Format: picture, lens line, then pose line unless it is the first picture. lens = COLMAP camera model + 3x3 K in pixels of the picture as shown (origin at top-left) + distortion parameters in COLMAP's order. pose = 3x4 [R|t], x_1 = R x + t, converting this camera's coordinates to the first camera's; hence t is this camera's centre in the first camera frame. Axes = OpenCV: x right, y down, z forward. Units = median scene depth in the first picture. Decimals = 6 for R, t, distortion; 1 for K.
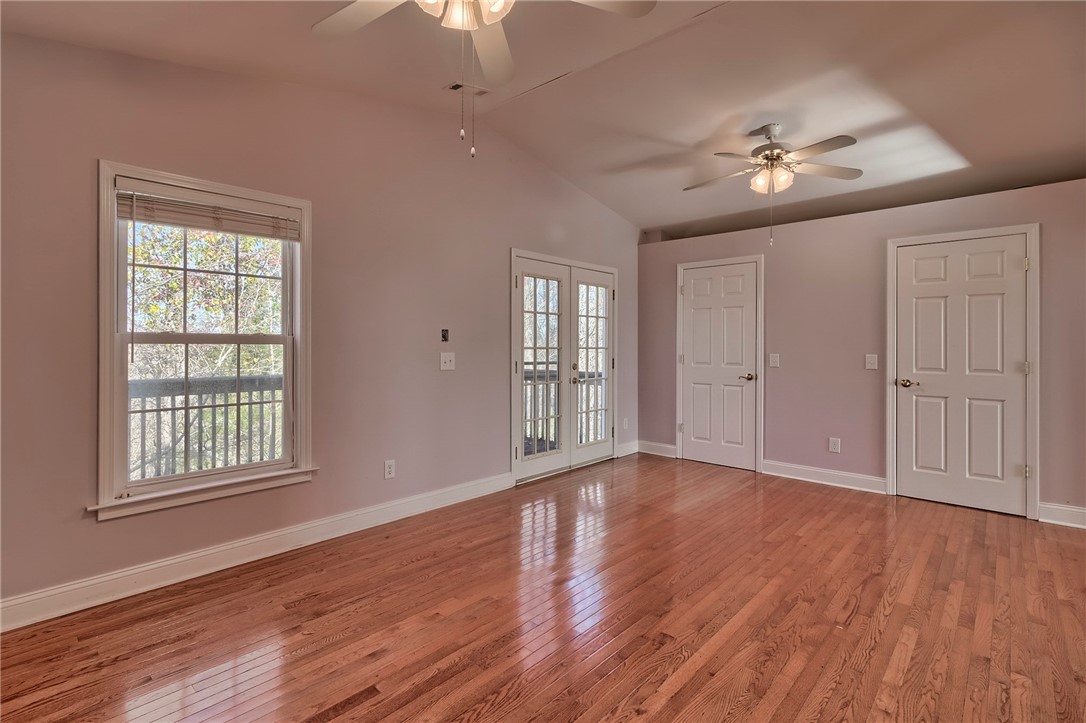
lens RADIAL K [[517.5, 0, 543.0], [0, 517.5, 350.6], [0, 0, 1]] dist [0.000939, 0.000105]
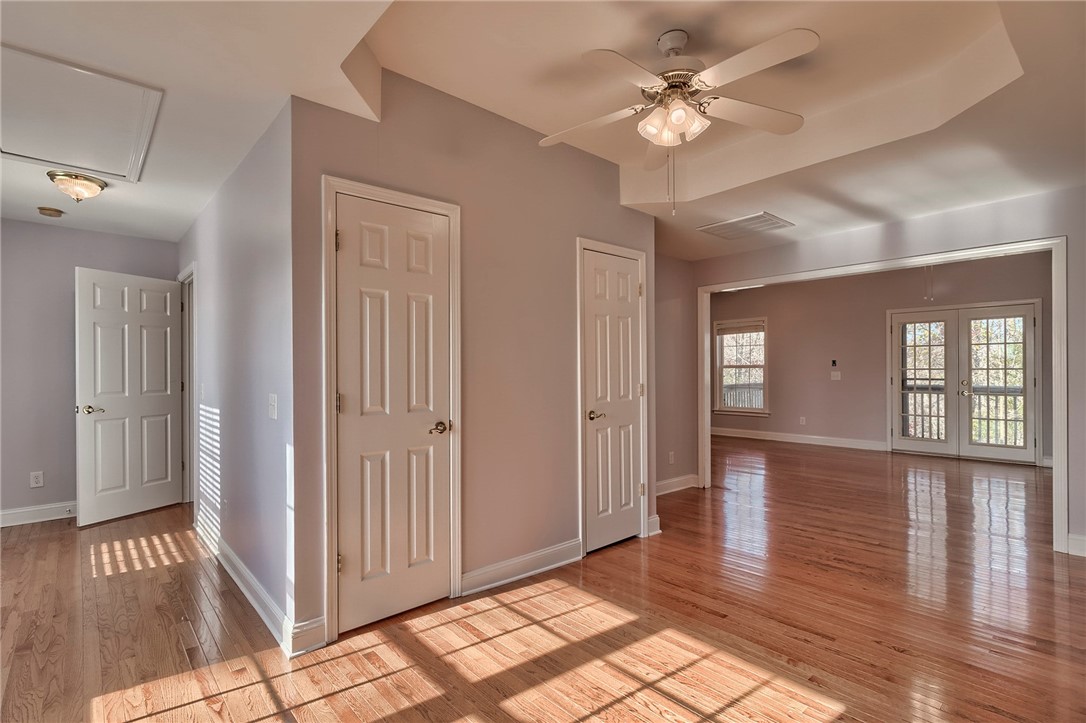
lens RADIAL K [[517.4, 0, 539.5], [0, 517.4, 368.5], [0, 0, 1]] dist [-0.000345, -0.000215]
pose [[-0.099359, 0.008114, -0.995019, 1.517386], [0.006626, 0.999950, 0.007493, -0.024061], [0.995030, -0.005848, -0.099408, 0.031722]]
